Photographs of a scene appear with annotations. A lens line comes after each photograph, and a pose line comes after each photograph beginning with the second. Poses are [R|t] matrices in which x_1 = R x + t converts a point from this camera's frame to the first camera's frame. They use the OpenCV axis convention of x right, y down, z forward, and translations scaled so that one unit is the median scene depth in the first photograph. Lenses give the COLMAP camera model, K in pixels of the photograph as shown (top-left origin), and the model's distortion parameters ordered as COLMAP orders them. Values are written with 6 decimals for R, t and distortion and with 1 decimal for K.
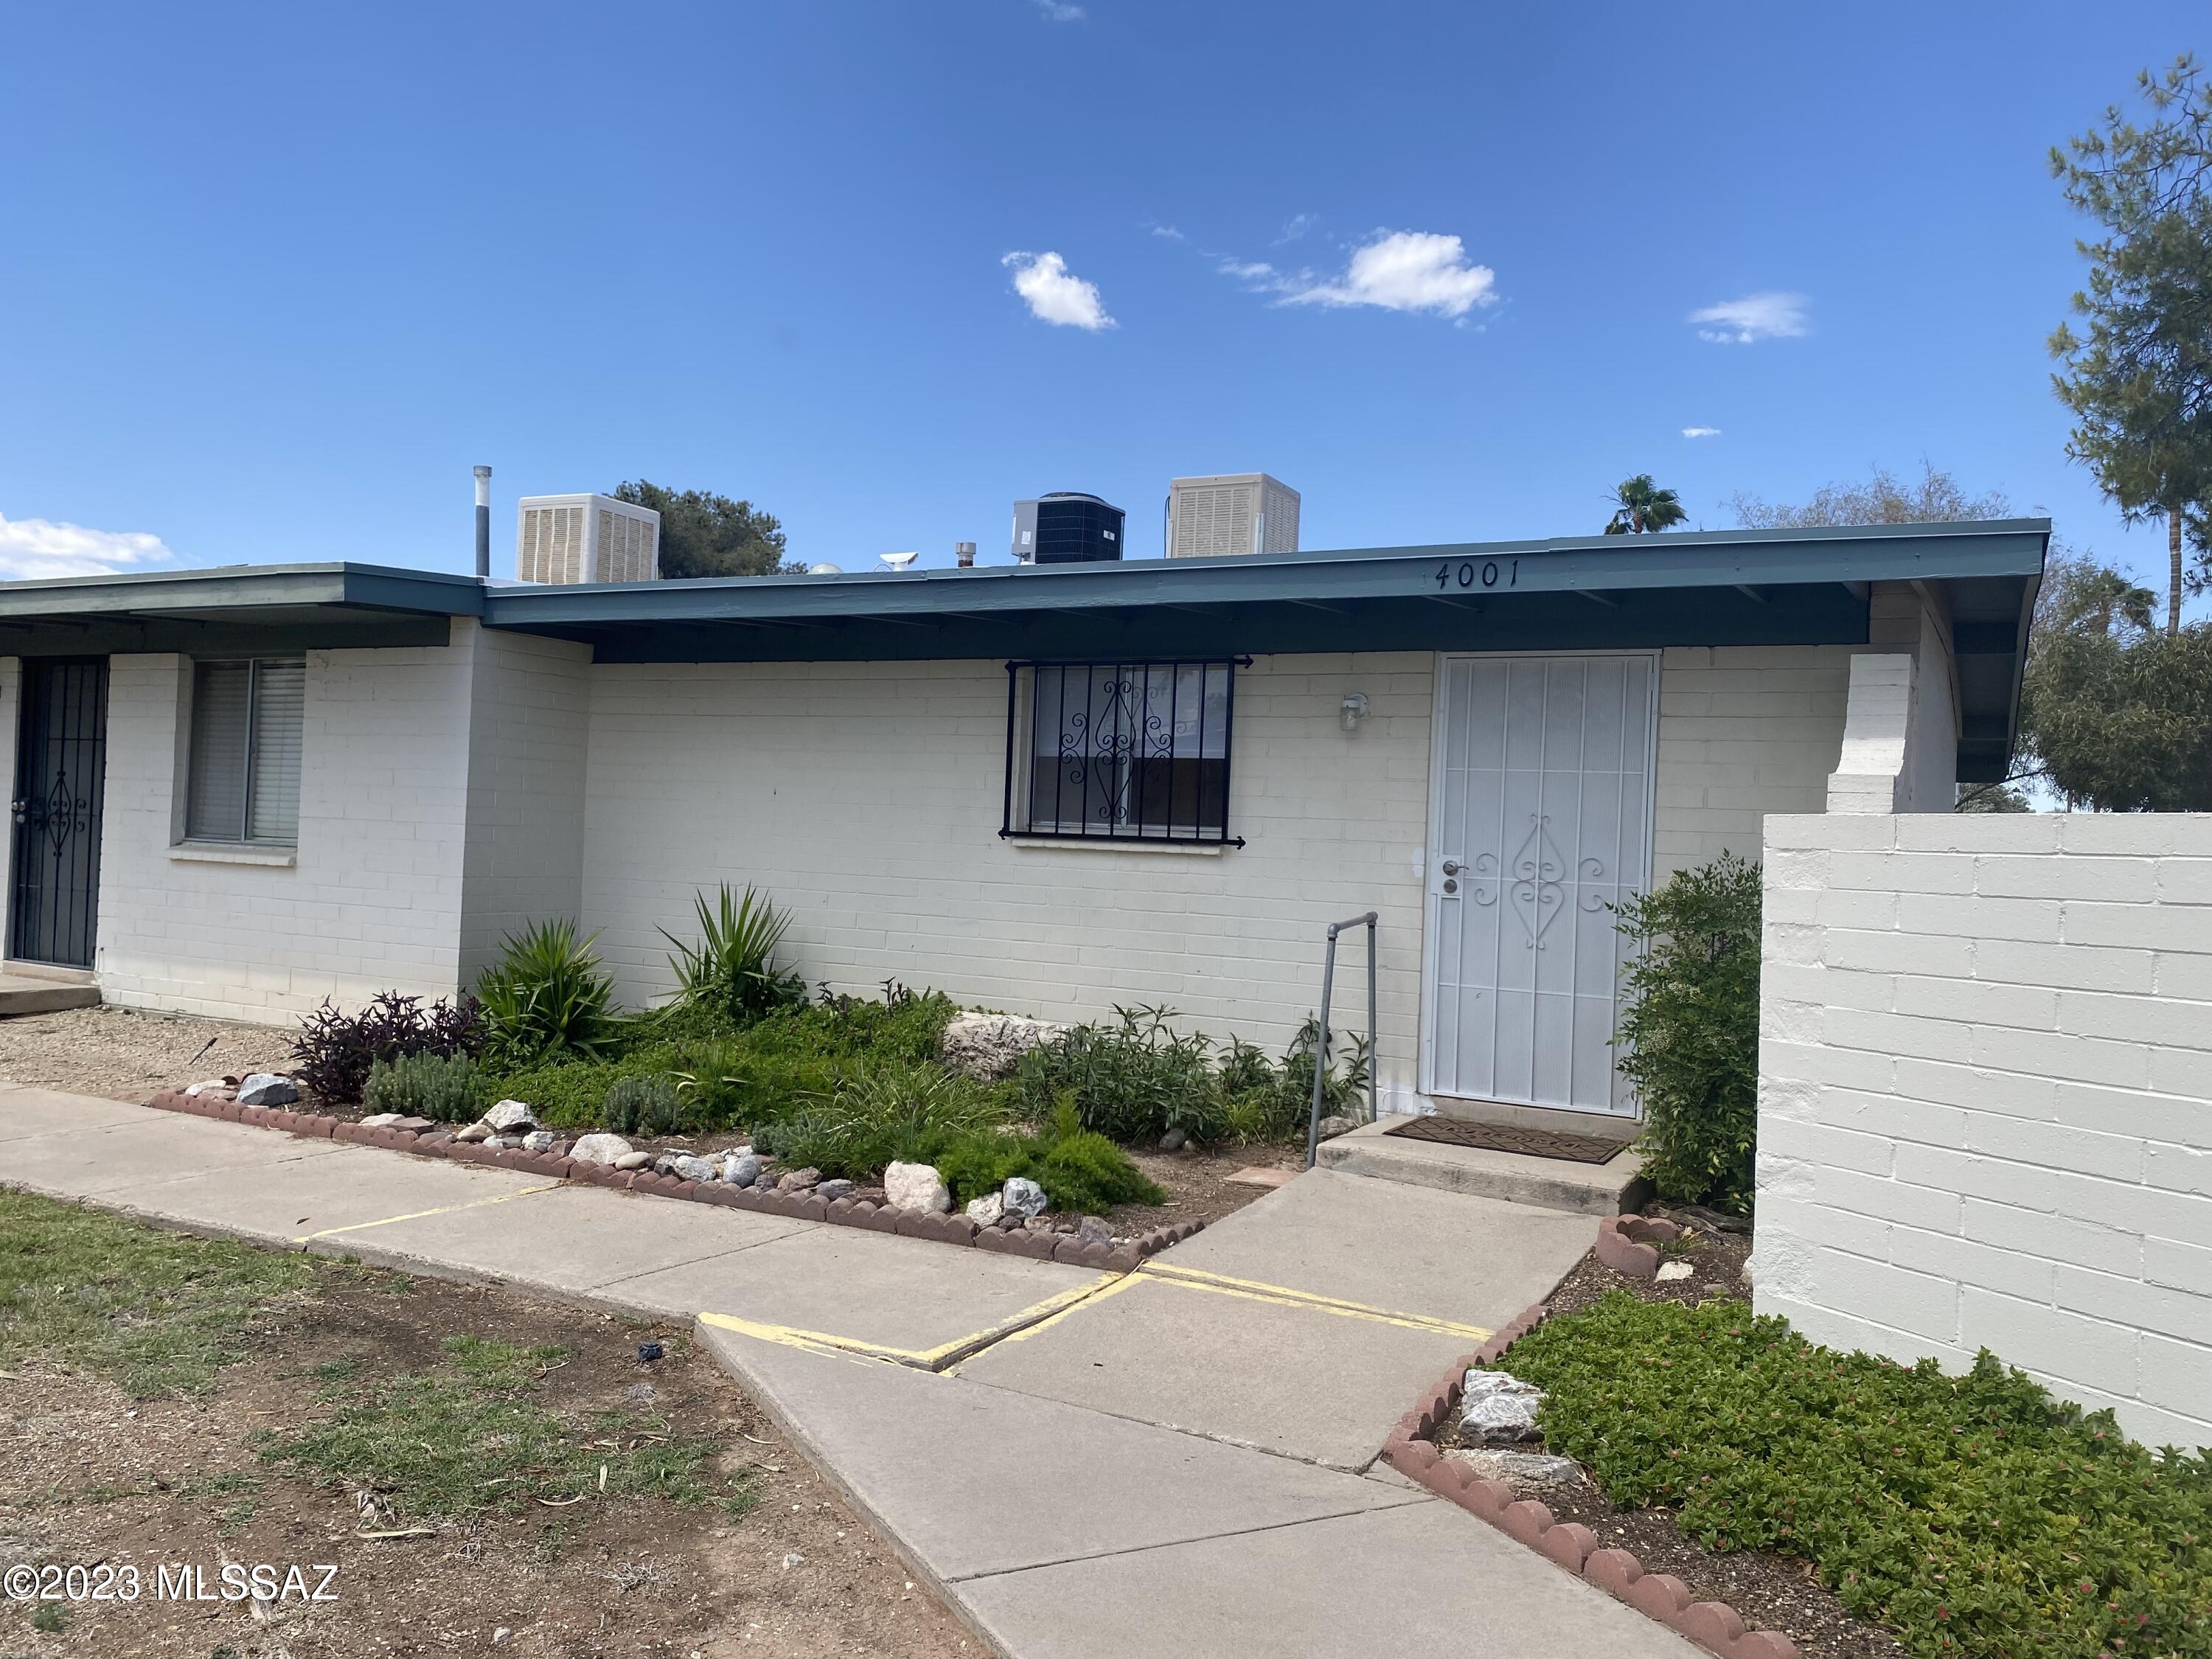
lens RADIAL K [[1678.8, 0, 1106.0], [0, 1678.8, 829.5], [0, 0, 1]] dist [0.006068, 0.009904]
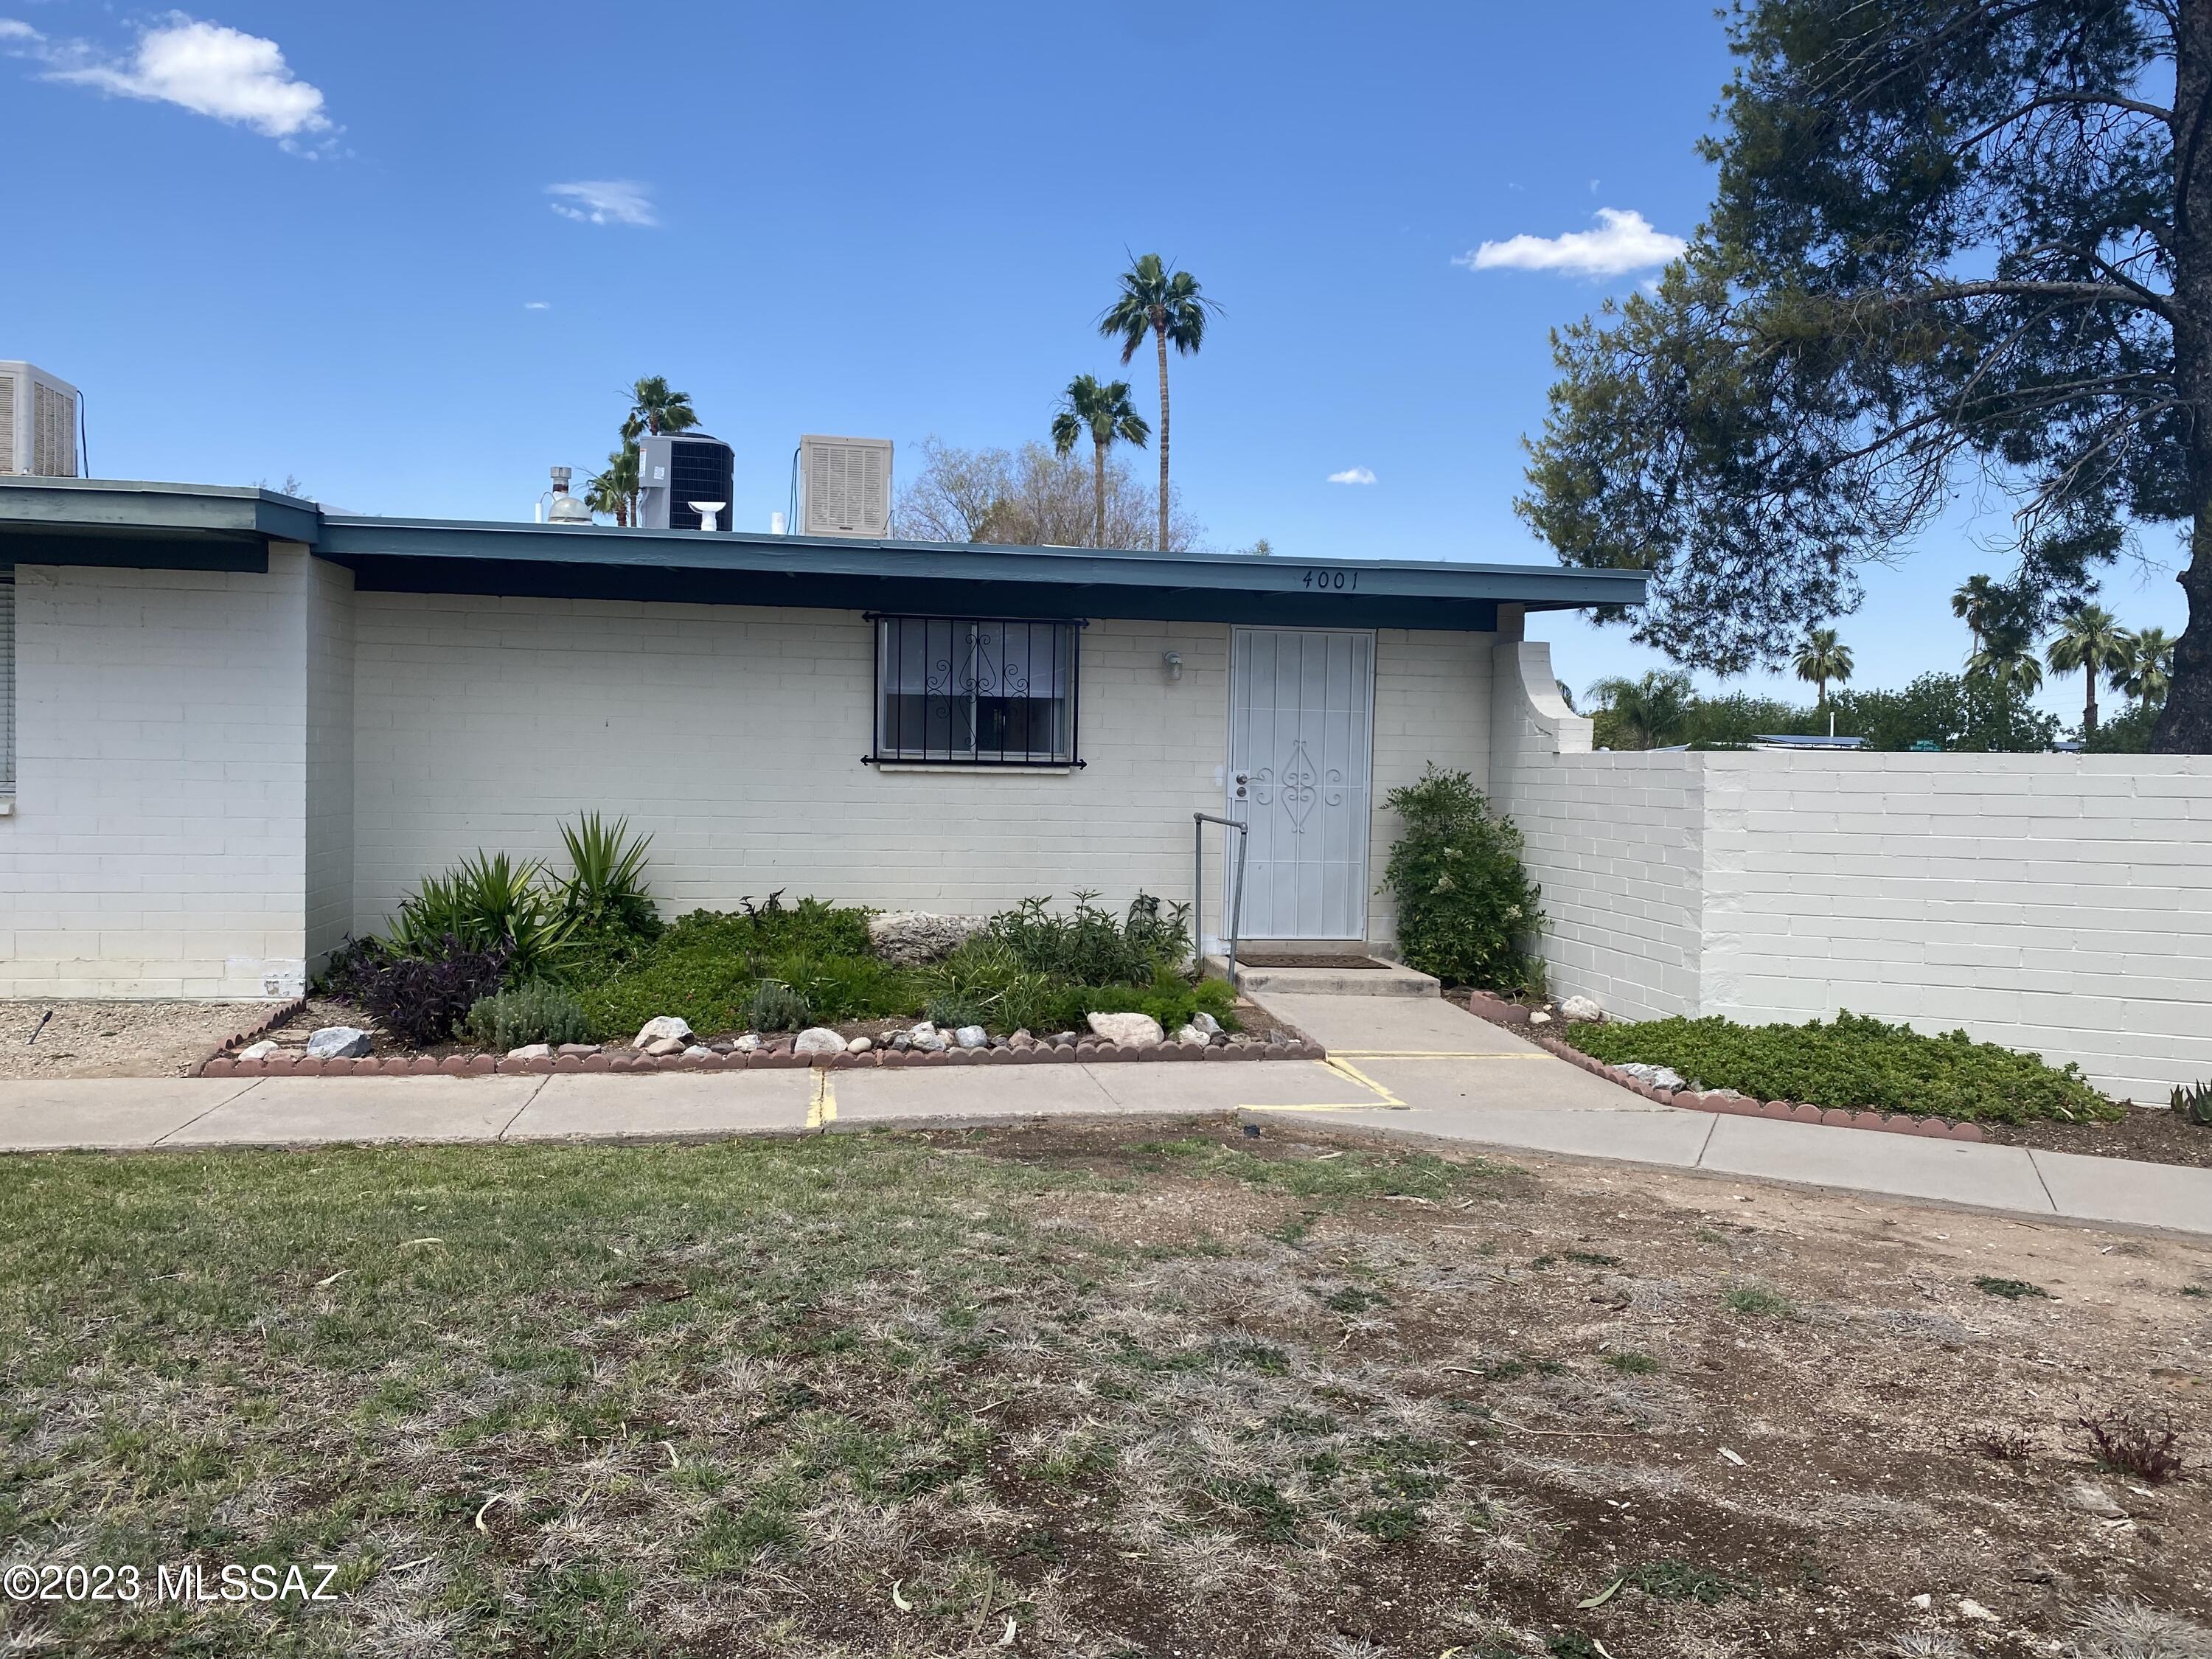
lens RADIAL K [[1703.1, 0, 1095.8], [0, 1703.1, 829.0], [0, 0, 1]] dist [0.050601, -0.038540]
pose [[0.796105, -0.050056, 0.603085, -0.664912], [0.009636, 0.997495, 0.070072, -0.032274], [-0.605082, -0.049974, 0.794593, -0.053897]]
